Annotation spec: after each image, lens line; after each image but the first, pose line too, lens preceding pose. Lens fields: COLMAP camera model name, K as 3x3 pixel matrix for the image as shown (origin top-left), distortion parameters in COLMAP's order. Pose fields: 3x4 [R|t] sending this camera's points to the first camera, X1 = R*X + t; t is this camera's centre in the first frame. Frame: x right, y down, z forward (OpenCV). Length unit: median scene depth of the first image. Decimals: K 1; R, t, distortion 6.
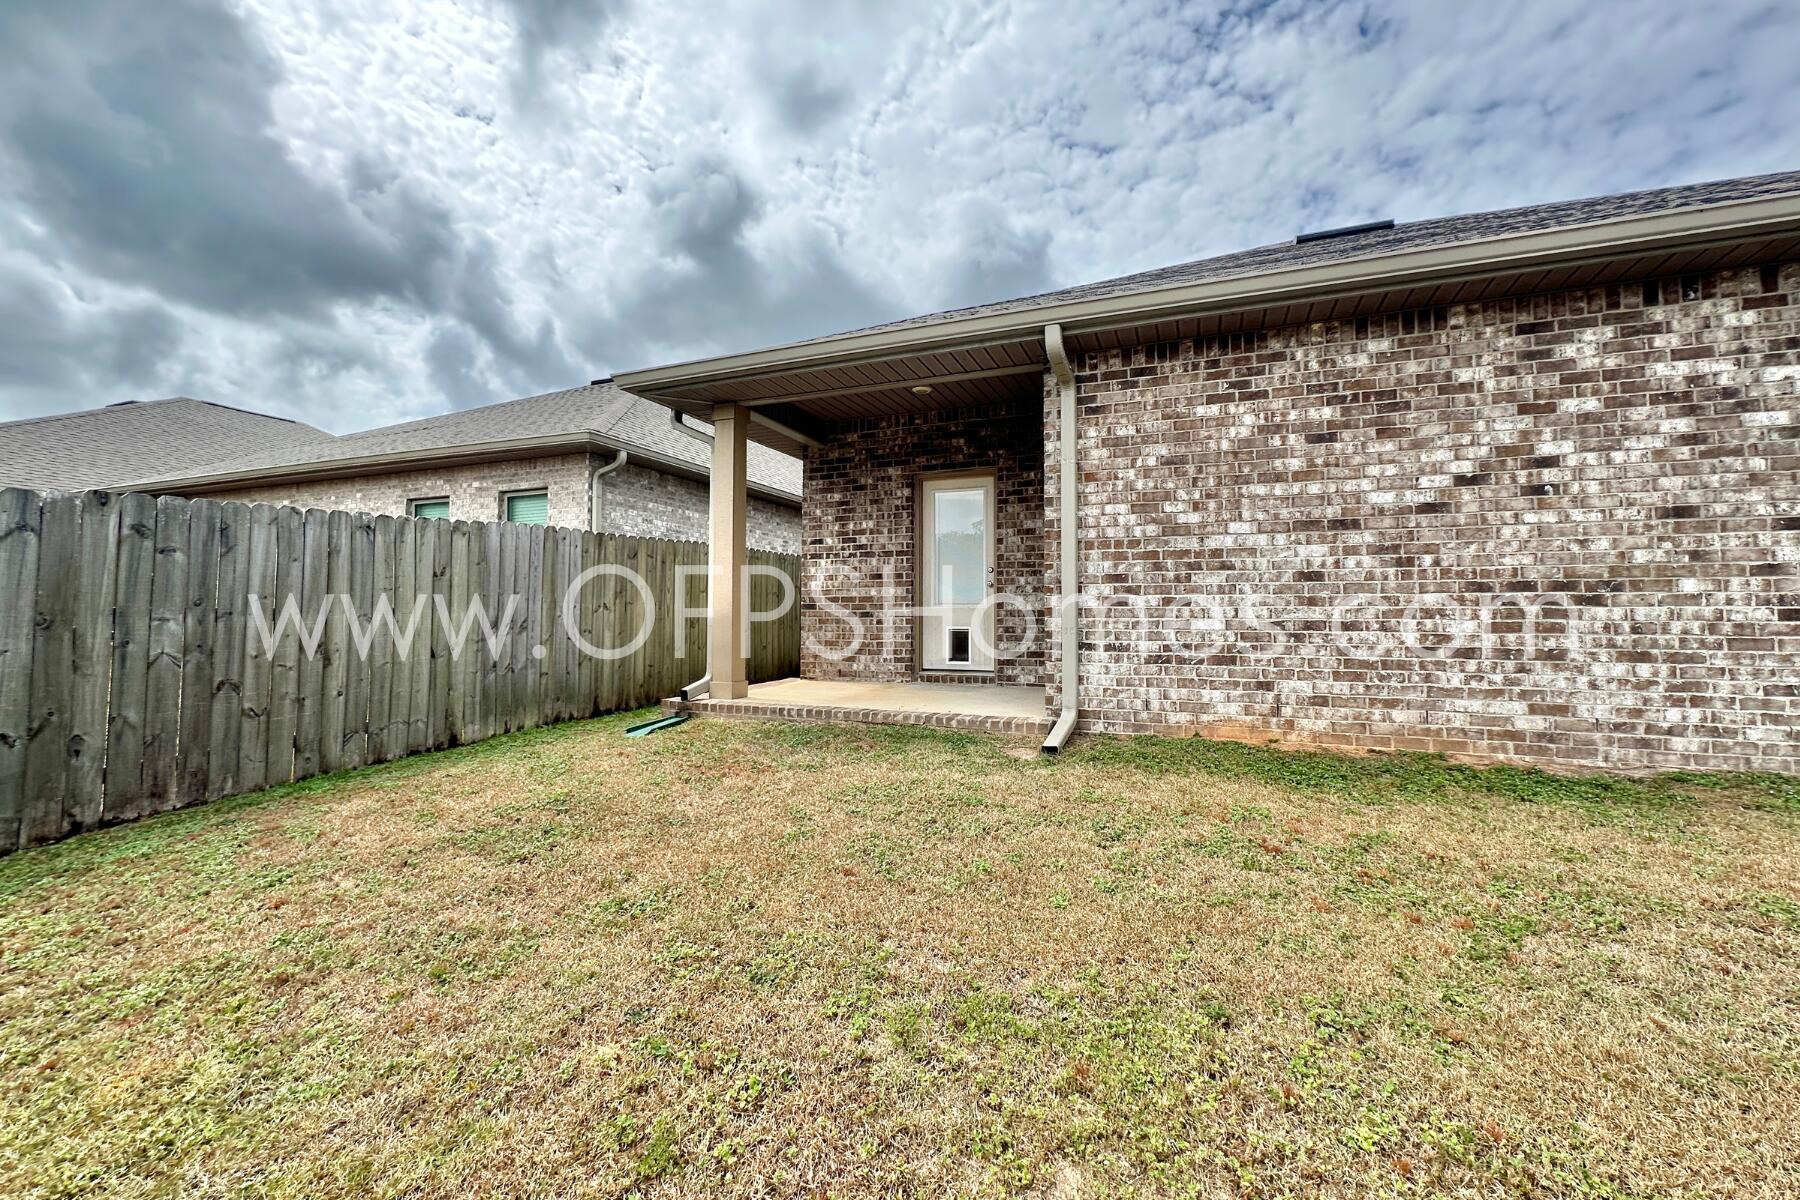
lens RADIAL K [[739.4, 0, 878.4], [0, 739.4, 591.0], [0, 0, 1]] dist [-0.001637, -0.000126]
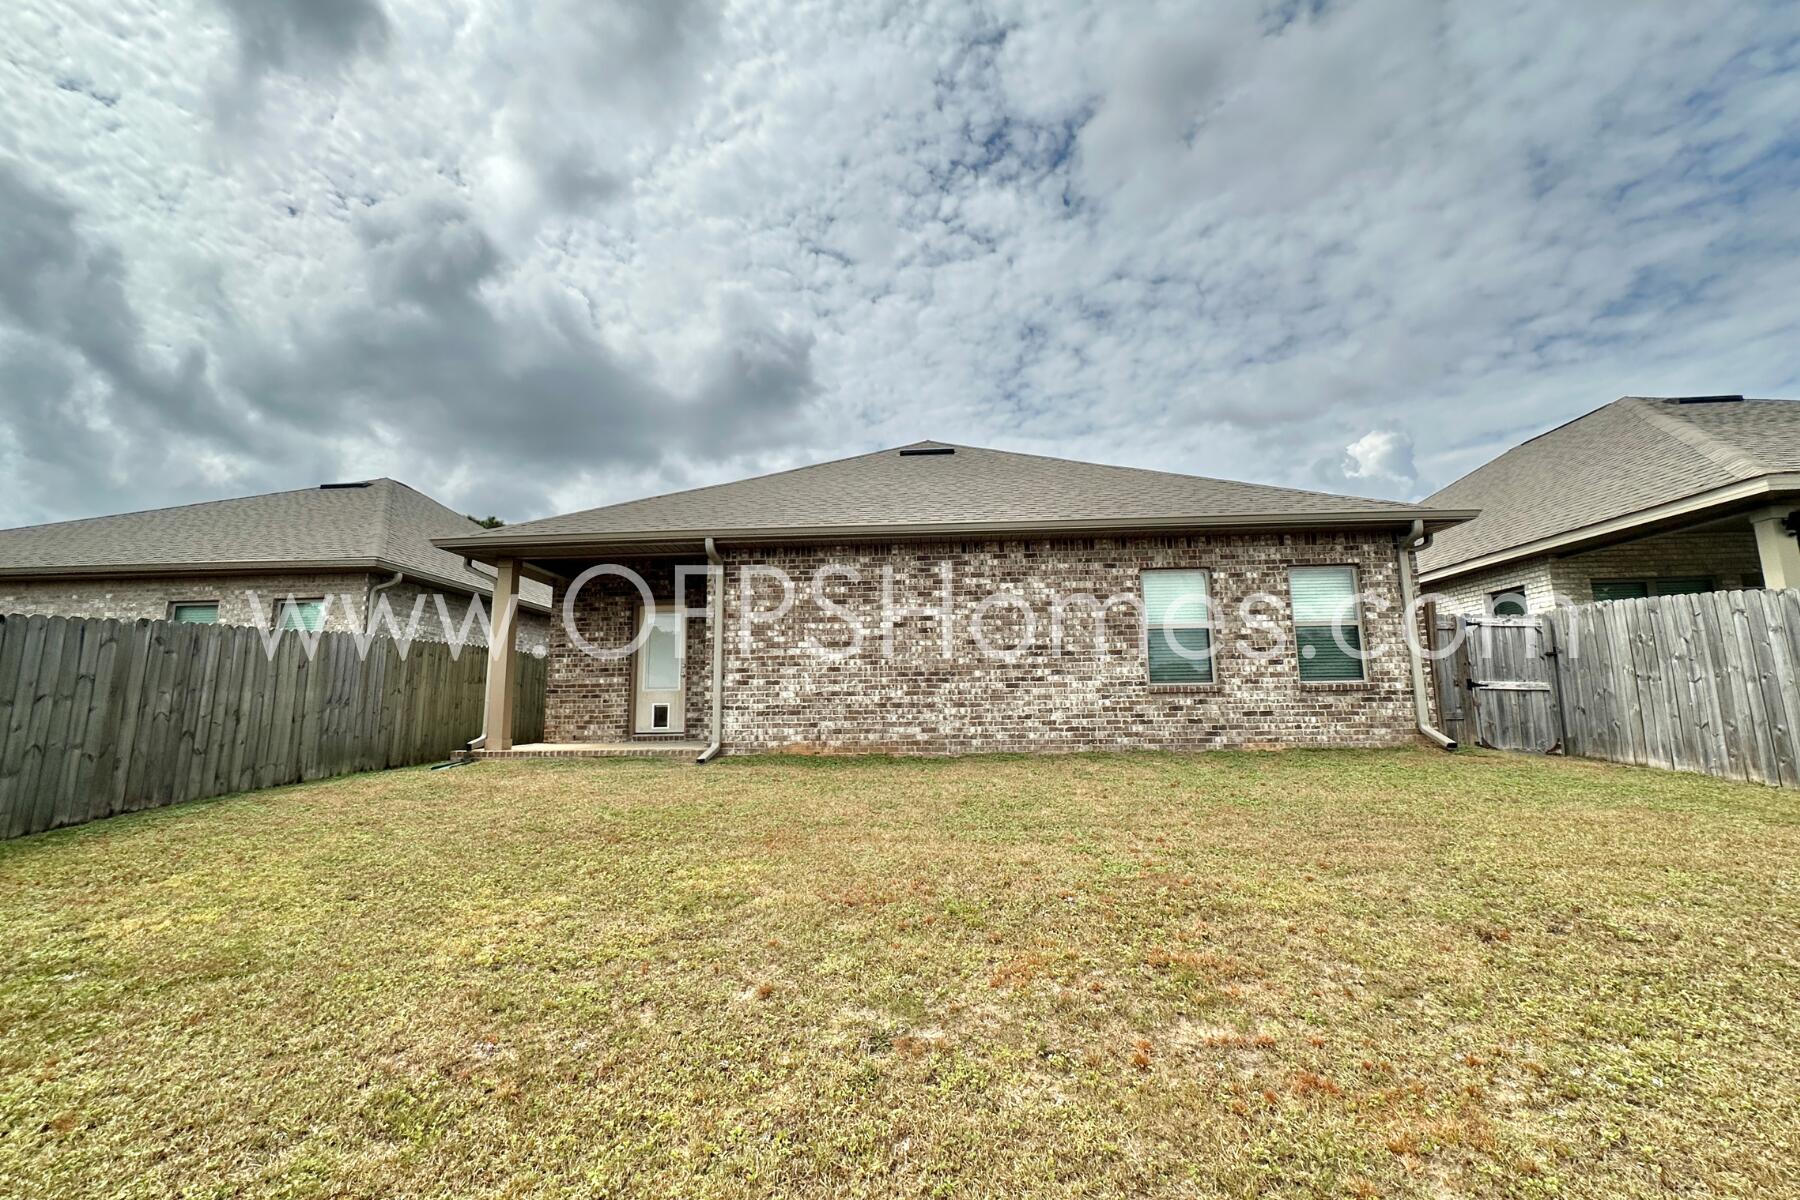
lens RADIAL K [[739.4, 0, 878.4], [0, 739.4, 591.0], [0, 0, 1]] dist [-0.001637, -0.000126]
pose [[0.935775, 0.039342, 0.350395, -0.022465], [0.006315, 0.991726, -0.128216, 0.027908], [-0.352540, 0.122194, 0.927784, -0.958436]]
